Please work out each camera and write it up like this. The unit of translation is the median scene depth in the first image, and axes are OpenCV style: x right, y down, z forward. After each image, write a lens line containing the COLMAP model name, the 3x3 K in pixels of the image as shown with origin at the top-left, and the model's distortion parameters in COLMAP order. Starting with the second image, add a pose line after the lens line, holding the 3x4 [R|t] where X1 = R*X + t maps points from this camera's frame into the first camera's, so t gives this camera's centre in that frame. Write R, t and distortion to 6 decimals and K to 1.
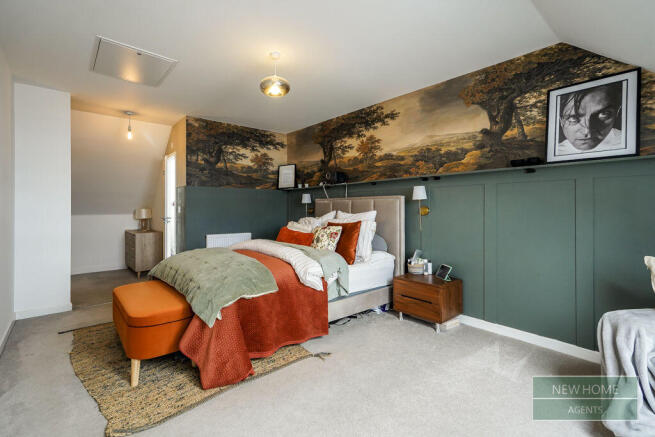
lens RADIAL K [[301.2, 0, 335.0], [0, 301.2, 206.8], [0, 0, 1]] dist [-0.002948, 0.001179]
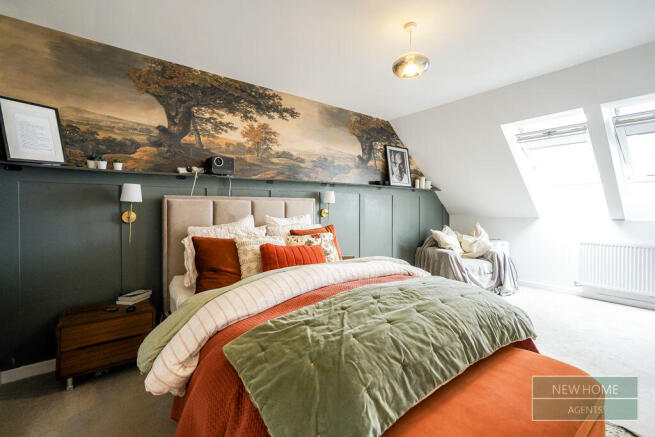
lens RADIAL K [[301.2, 0, 327.4], [0, 301.2, 216.3], [0, 0, 1]] dist [-0.002948, 0.001179]
pose [[0.067721, -0.018829, 0.997527, -0.657796], [0.003445, 0.999820, 0.018638, 0.004725], [-0.997698, 0.002174, 0.067774, 0.719368]]
